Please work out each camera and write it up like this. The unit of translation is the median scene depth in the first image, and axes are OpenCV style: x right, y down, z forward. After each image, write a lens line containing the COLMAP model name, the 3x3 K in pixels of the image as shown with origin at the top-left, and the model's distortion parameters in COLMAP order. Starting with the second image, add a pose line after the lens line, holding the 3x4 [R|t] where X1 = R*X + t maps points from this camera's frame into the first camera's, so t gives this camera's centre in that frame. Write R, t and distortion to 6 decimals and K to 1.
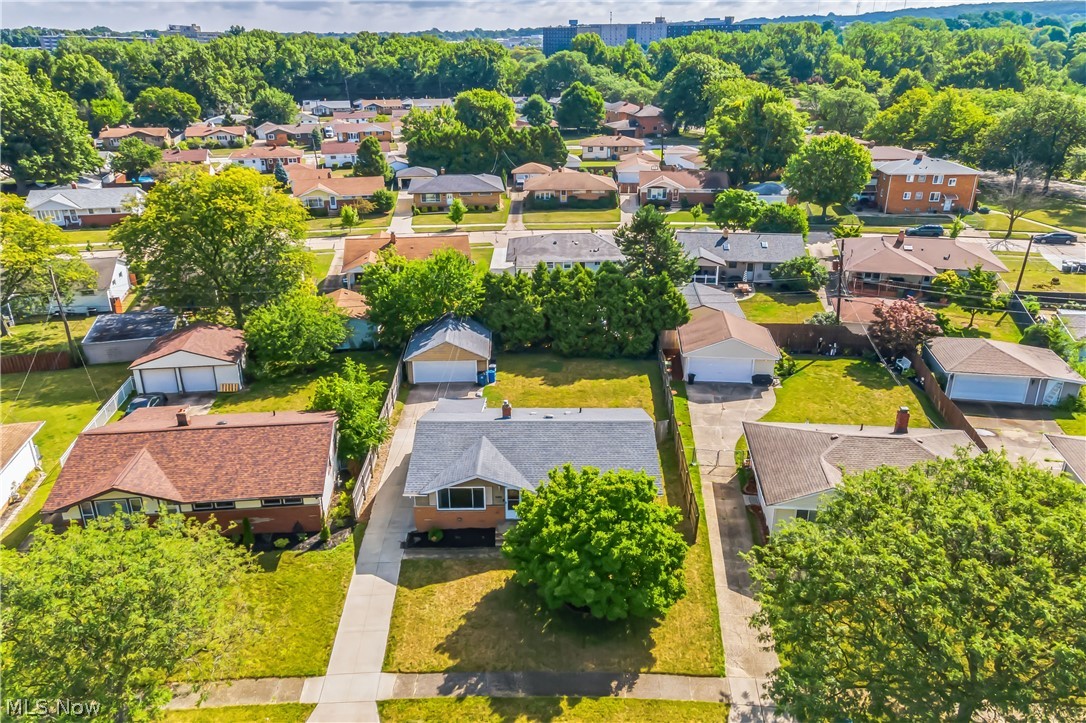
lens RADIAL K [[793.4, 0, 546.6], [0, 793.4, 361.6], [0, 0, 1]] dist [0.035123, 0.025015]
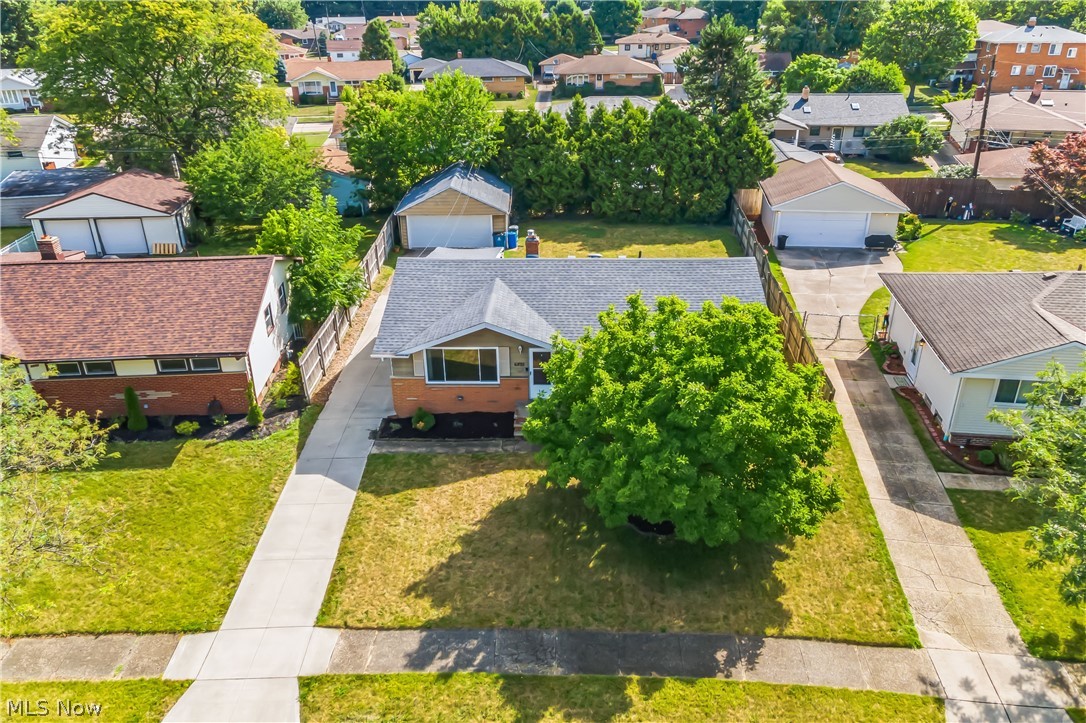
lens RADIAL K [[793.4, 0, 546.6], [0, 793.4, 361.6], [0, 0, 1]] dist [0.035123, 0.025015]
pose [[0.999451, 0.006808, -0.032432, -0.017158], [-0.004918, 0.998304, 0.058004, 0.131598], [0.032772, -0.057812, 0.997789, 0.355369]]
